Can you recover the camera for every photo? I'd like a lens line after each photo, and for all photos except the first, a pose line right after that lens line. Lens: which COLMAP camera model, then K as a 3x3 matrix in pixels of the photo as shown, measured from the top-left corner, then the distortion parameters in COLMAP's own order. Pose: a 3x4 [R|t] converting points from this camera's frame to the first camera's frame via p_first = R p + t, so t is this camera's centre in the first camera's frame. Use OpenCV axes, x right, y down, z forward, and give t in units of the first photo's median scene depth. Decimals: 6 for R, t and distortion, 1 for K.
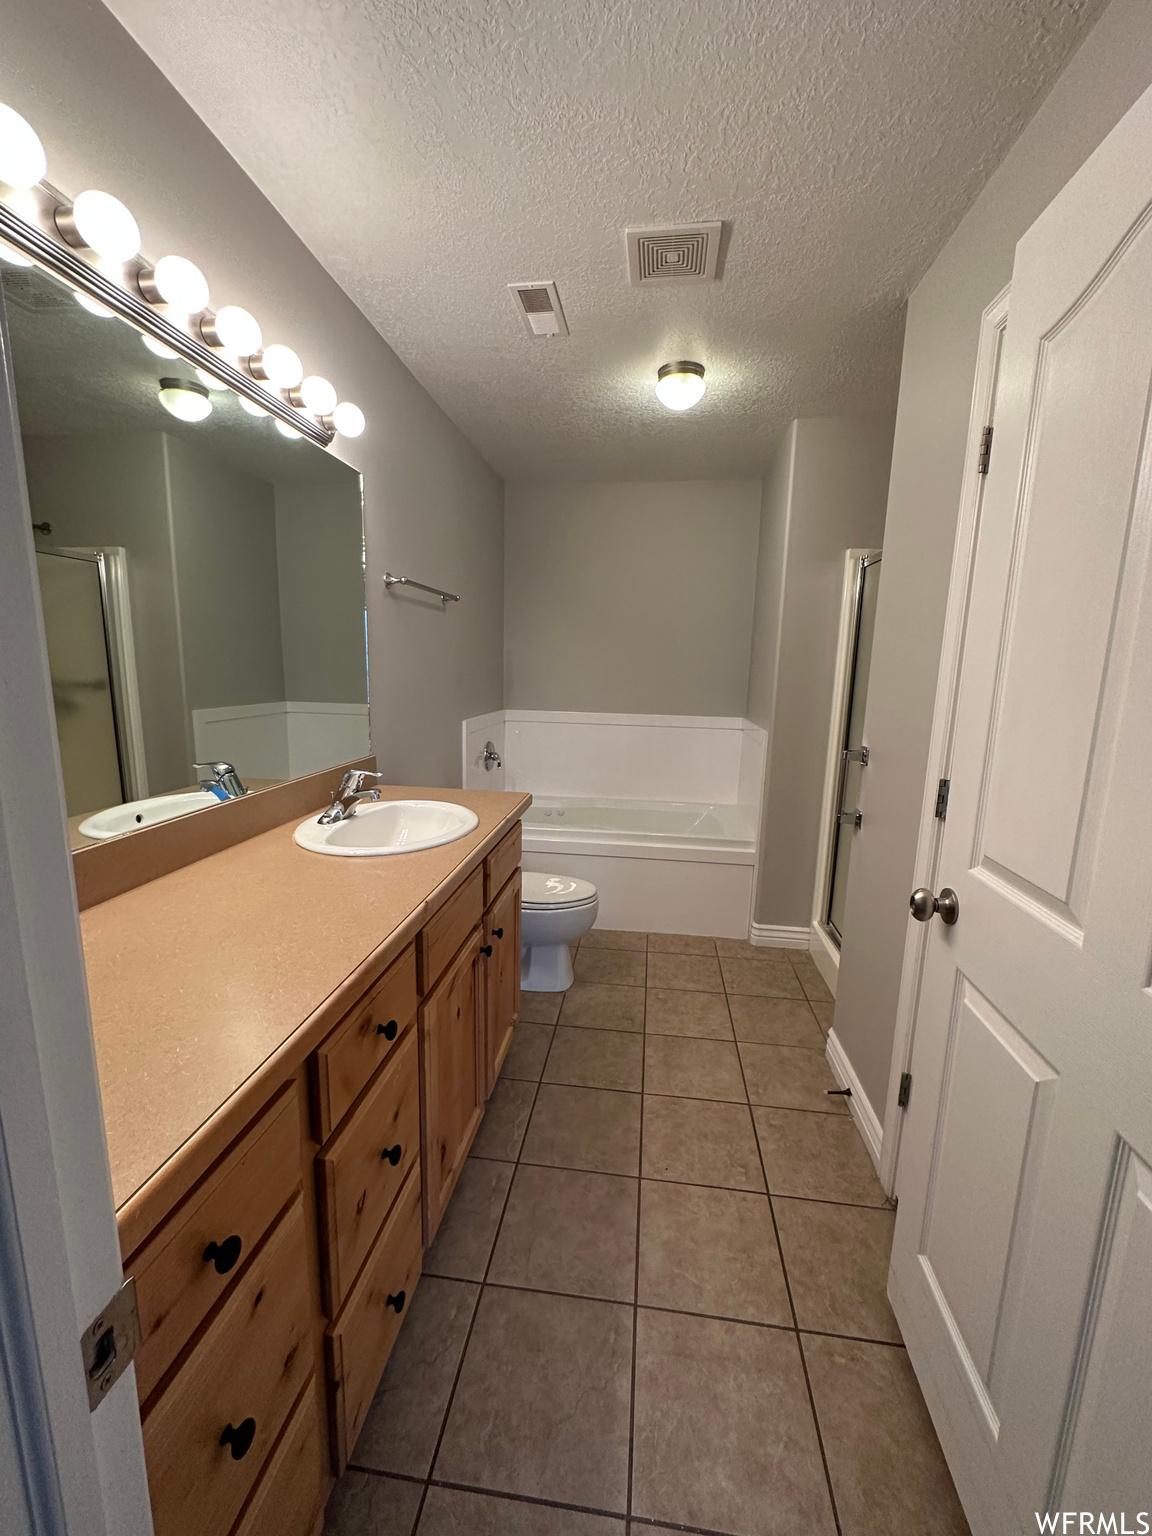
lens RADIAL K [[617.8, 0, 571.8], [0, 617.8, 774.0], [0, 0, 1]] dist [-0.001879, -0.000037]
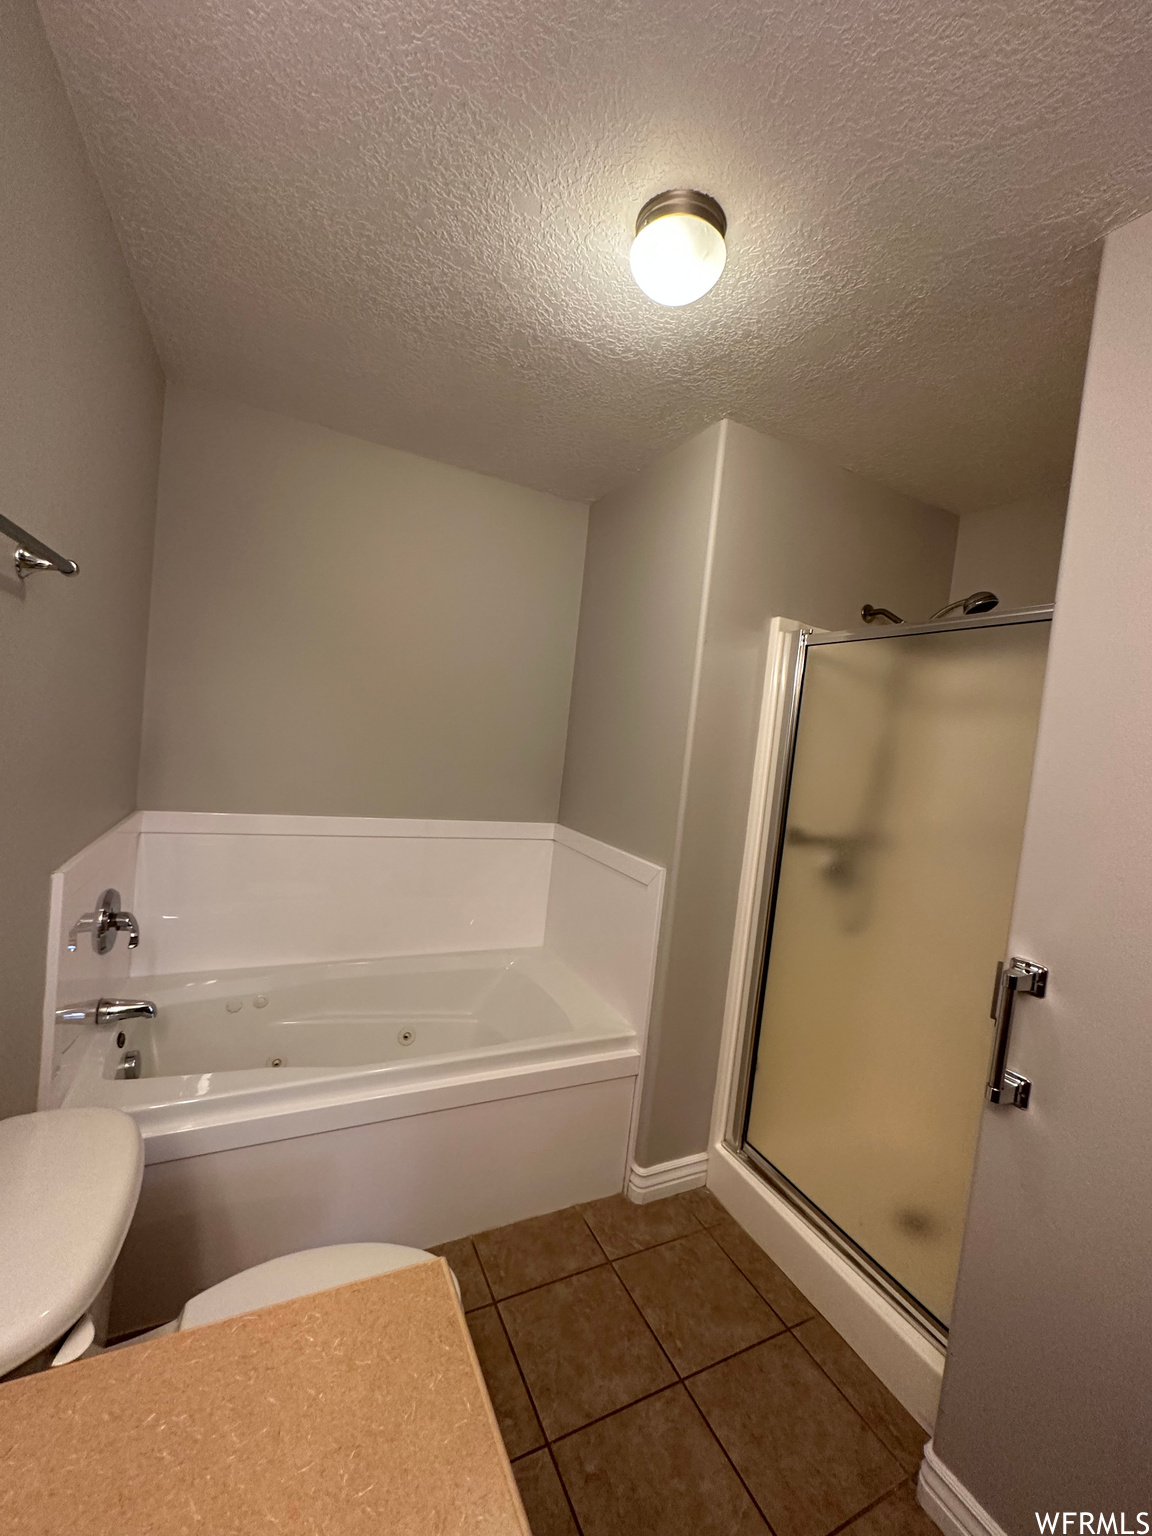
lens RADIAL K [[617.8, 0, 576.7], [0, 617.8, 769.1], [0, 0, 1]] dist [-0.001879, -0.000037]
pose [[0.826273, 0.031114, 0.562410, -0.126580], [0.016514, 0.996706, -0.079402, -0.118431], [-0.563028, 0.074895, 0.823037, 0.486000]]
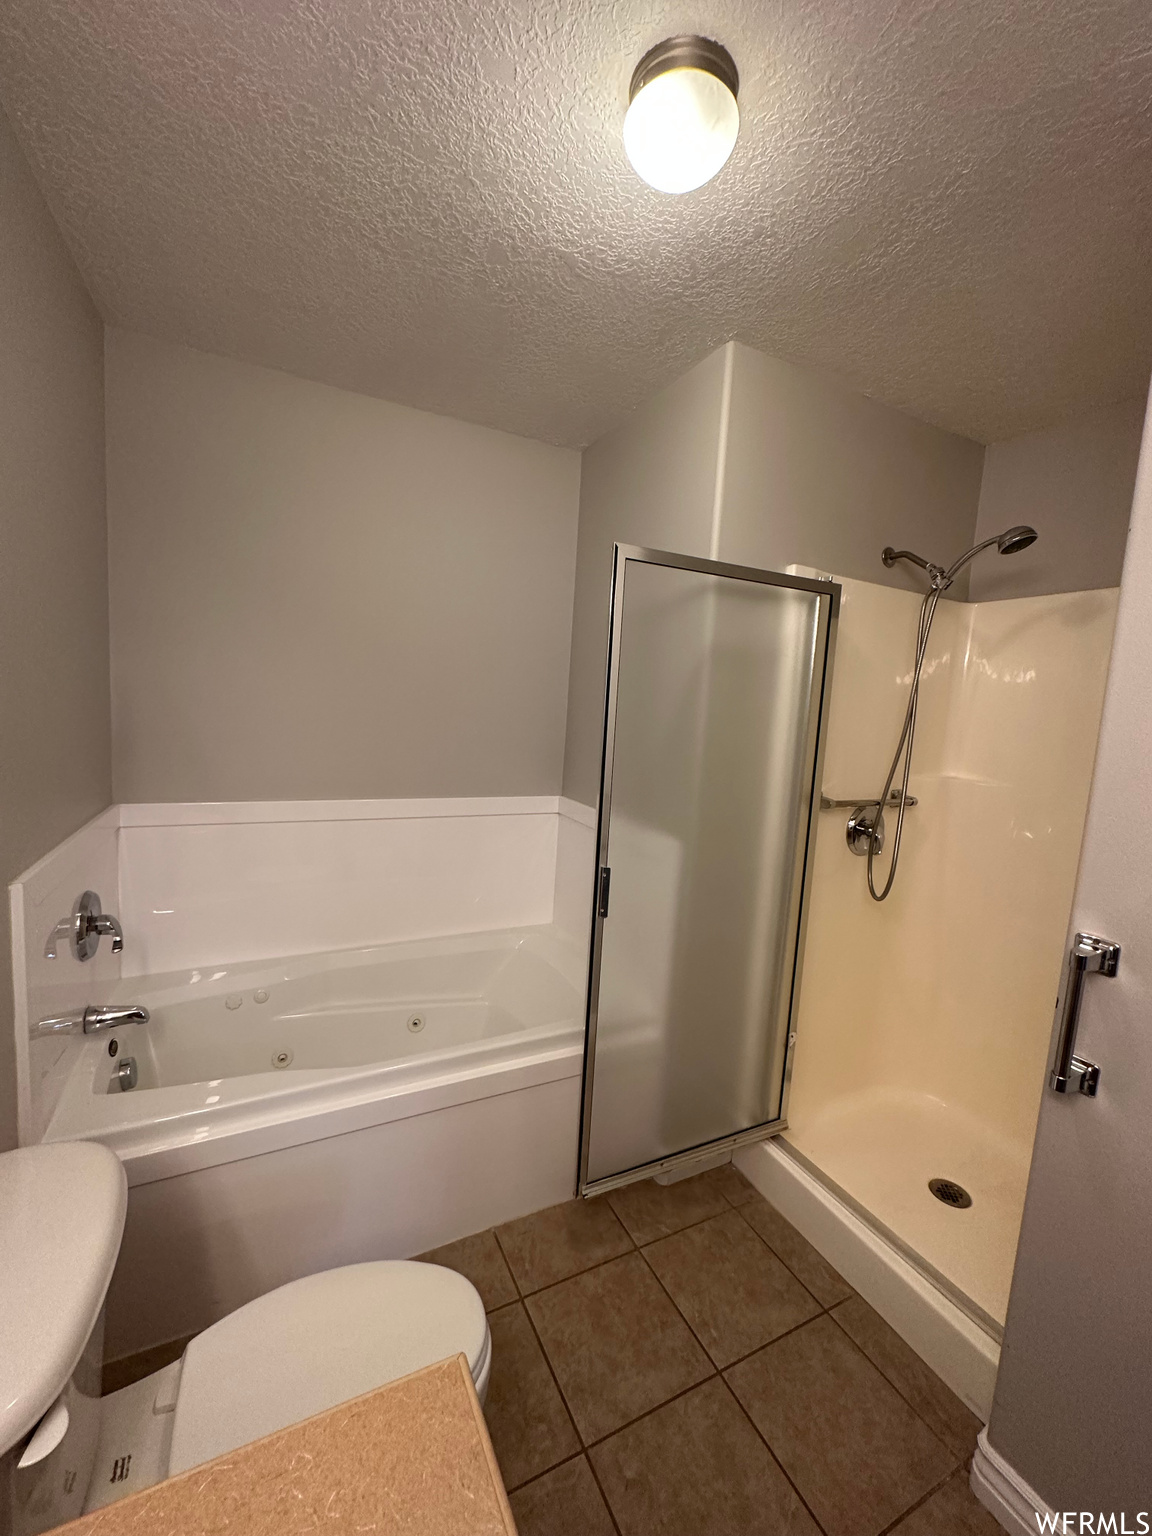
lens RADIAL K [[617.8, 0, 577.5], [0, 617.8, 770.1], [0, 0, 1]] dist [-0.001879, -0.000037]
pose [[0.824865, -0.037833, 0.564063, -0.106705], [0.059181, 0.998055, -0.019602, -0.128732], [-0.562224, 0.049551, 0.825499, 0.524956]]
